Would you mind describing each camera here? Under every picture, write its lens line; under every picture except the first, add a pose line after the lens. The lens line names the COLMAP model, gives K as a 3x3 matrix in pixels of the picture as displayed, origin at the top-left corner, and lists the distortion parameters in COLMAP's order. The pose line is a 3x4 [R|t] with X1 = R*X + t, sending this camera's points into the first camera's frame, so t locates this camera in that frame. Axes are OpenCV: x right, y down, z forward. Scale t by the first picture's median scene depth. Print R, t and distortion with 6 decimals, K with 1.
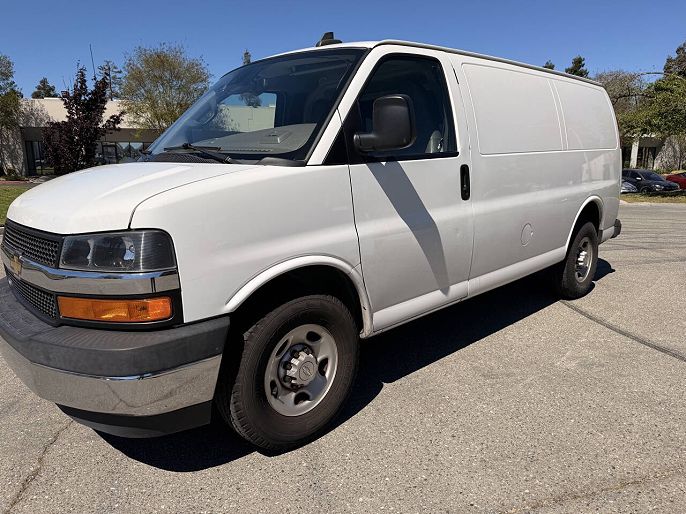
lens RADIAL K [[516.3, 0, 341.5], [0, 516.3, 260.7], [0, 0, 1]] dist [0.049198, -0.064453]
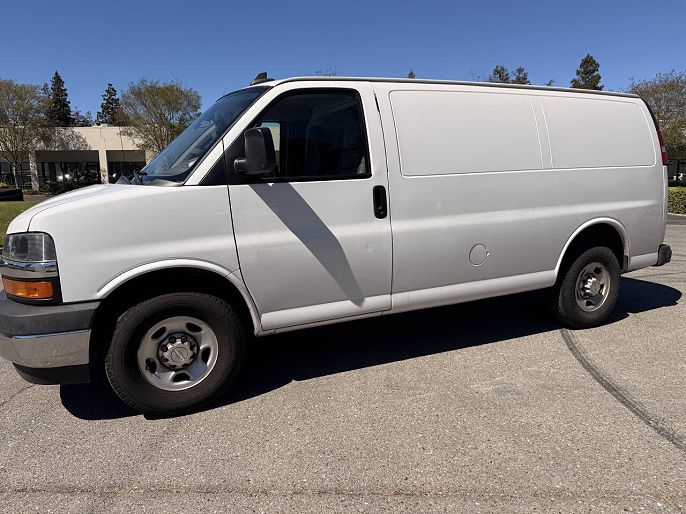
lens RADIAL K [[516.3, 0, 331.9], [0, 516.3, 253.0], [0, 0, 1]] dist [0.049198, -0.064453]
pose [[0.942787, 0.047245, -0.330031, 0.582760], [-0.061689, 0.997536, -0.033424, -0.004490], [0.327639, 0.051871, 0.943378, -0.036664]]
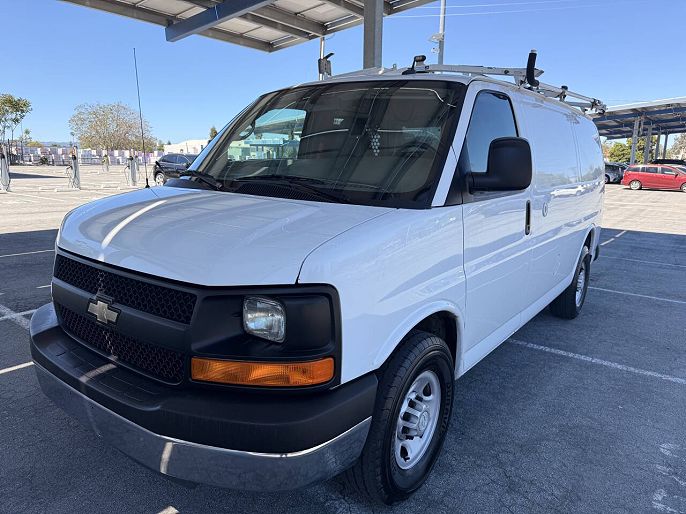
lens RADIAL K [[516.3, 0, 345.0], [0, 516.3, 262.0], [0, 0, 1]] dist [0.049198, -0.064453]
pose [[0.983749, 0.009863, 0.179279, -0.339089], [-0.009766, 0.999951, -0.001428, -0.068066], [-0.179284, -0.000346, 0.983797, 0.075911]]
